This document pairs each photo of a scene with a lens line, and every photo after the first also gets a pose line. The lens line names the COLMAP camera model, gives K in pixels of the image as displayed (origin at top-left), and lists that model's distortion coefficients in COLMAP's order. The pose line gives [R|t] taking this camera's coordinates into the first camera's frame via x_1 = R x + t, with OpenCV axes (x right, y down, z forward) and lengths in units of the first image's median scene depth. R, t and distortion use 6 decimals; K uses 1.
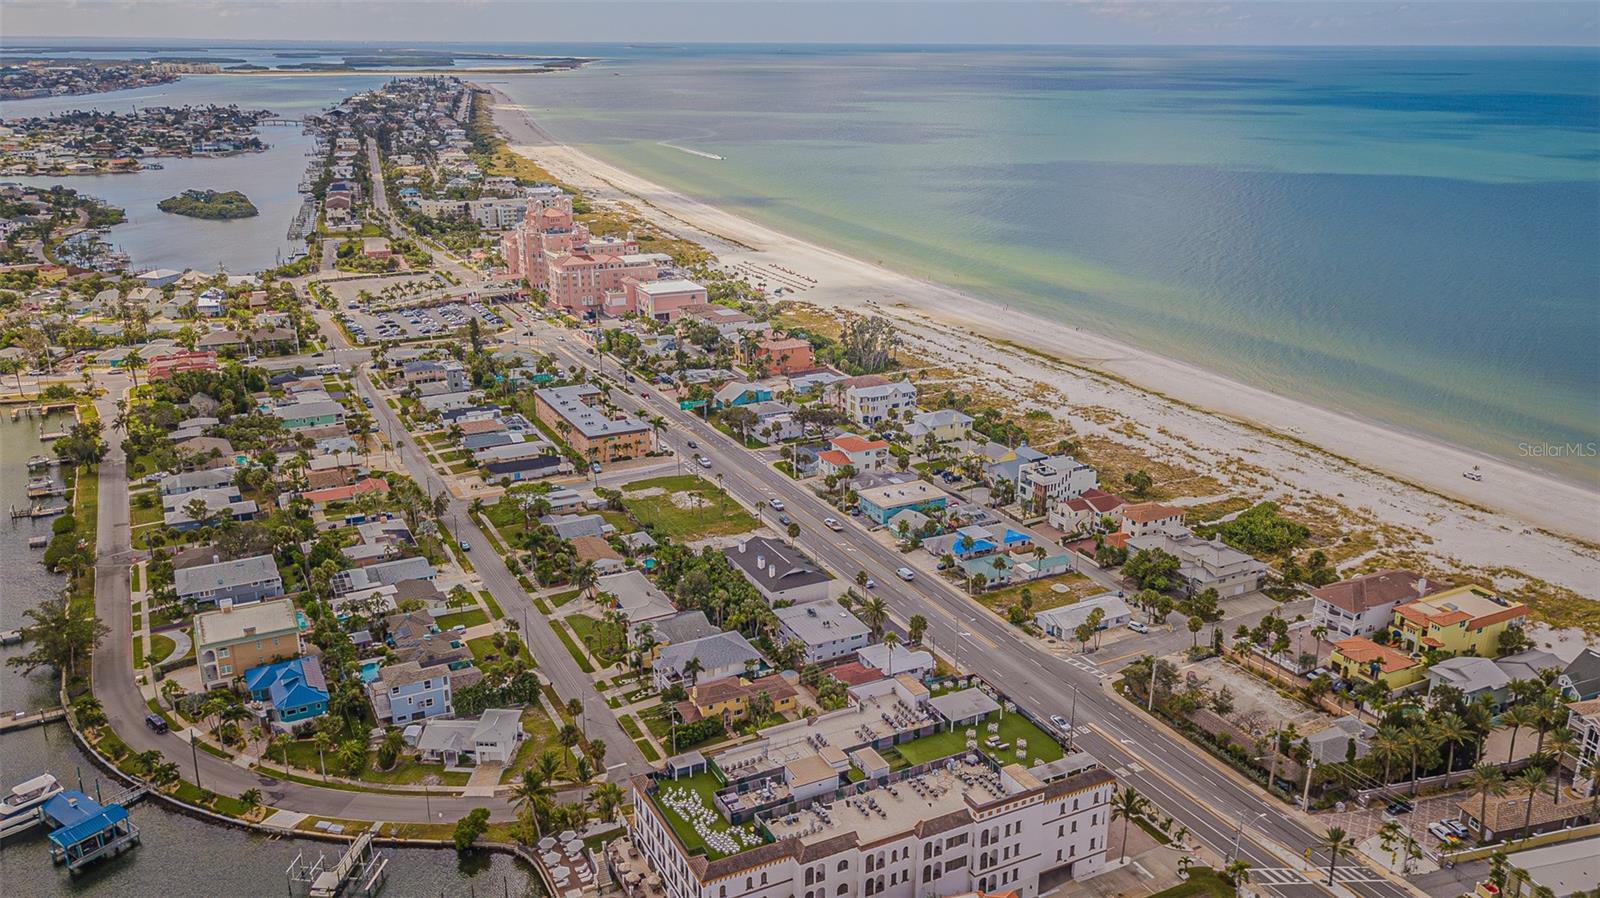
lens RADIAL K [[1253.7, 0, 800.0], [0, 1253.7, 449.0], [0, 0, 1]] dist [0.014189, 0.008642]
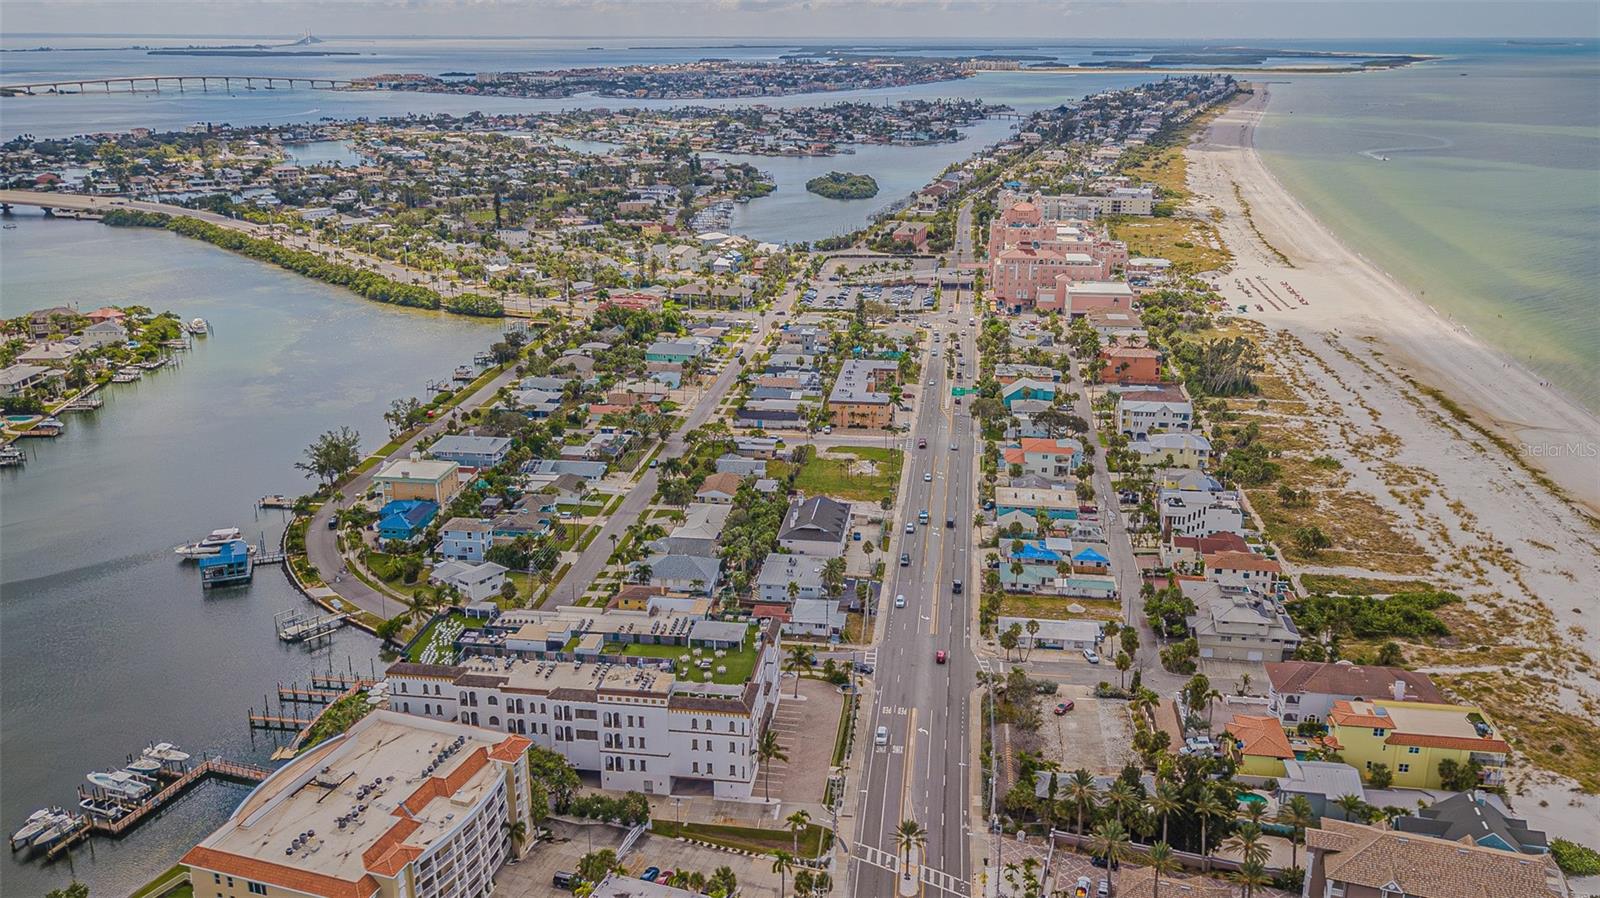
lens RADIAL K [[1332.8, 0, 792.0], [0, 1332.8, 445.4], [0, 0, 1]] dist [0.014419, 0.010744]
pose [[0.816024, 0.168488, -0.552917, 0.475727], [-0.178472, 0.983278, 0.036231, -0.007656], [0.549776, 0.069115, 0.832448, 0.024938]]
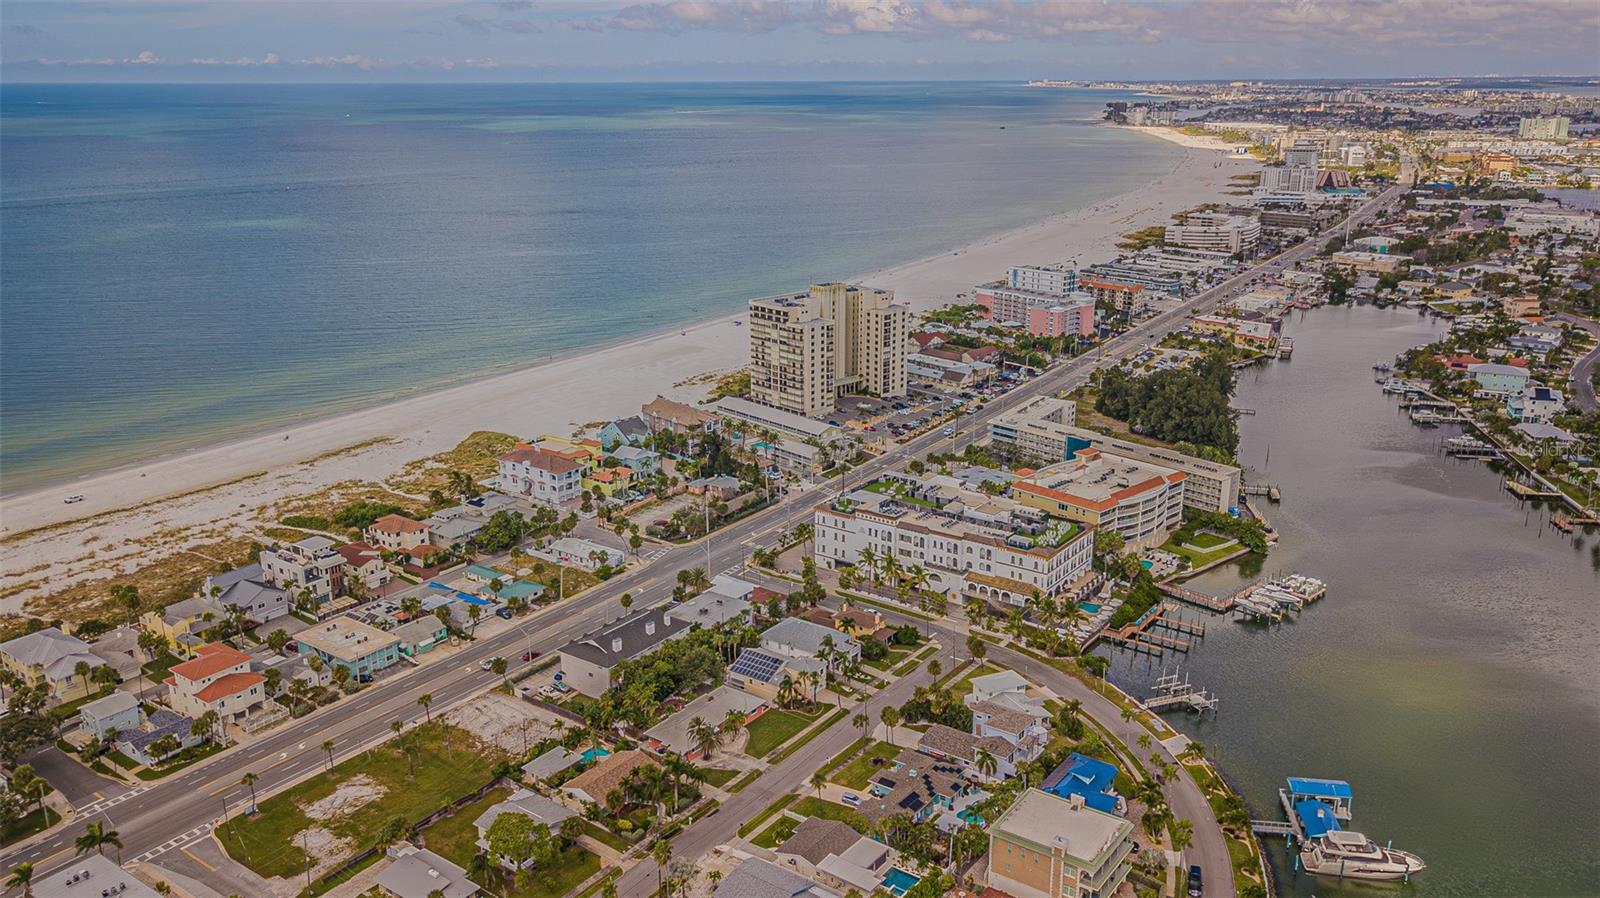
lens RADIAL K [[1264.3, 0, 796.6], [0, 1264.3, 448.7], [0, 0, 1]] dist [0.013778, 0.012590]
pose [[-0.452596, -0.255791, 0.854241, -0.706844], [0.279888, 0.868813, 0.408445, -0.318851], [-0.846652, 0.423952, -0.321628, 0.926328]]
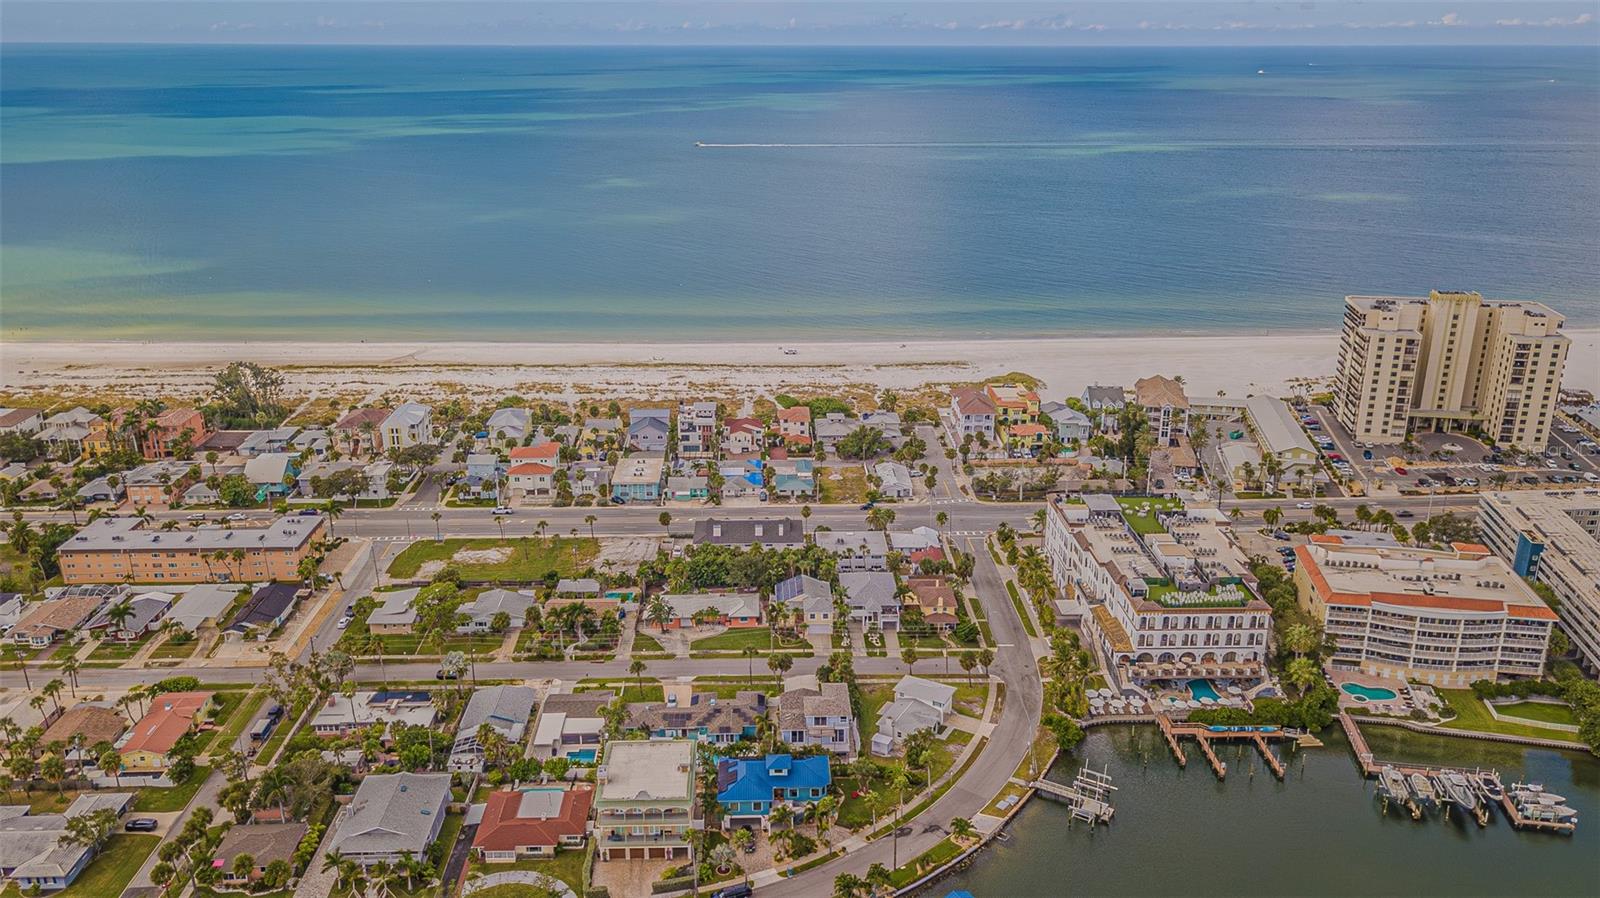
lens RADIAL K [[1241.7, 0, 797.6], [0, 1241.7, 437.1], [0, 0, 1]] dist [0.014696, 0.007874]
pose [[0.426868, -0.280317, 0.859771, -0.740122], [0.282662, 0.944466, 0.167591, -0.126727], [-0.859002, 0.171486, 0.482398, 0.345582]]
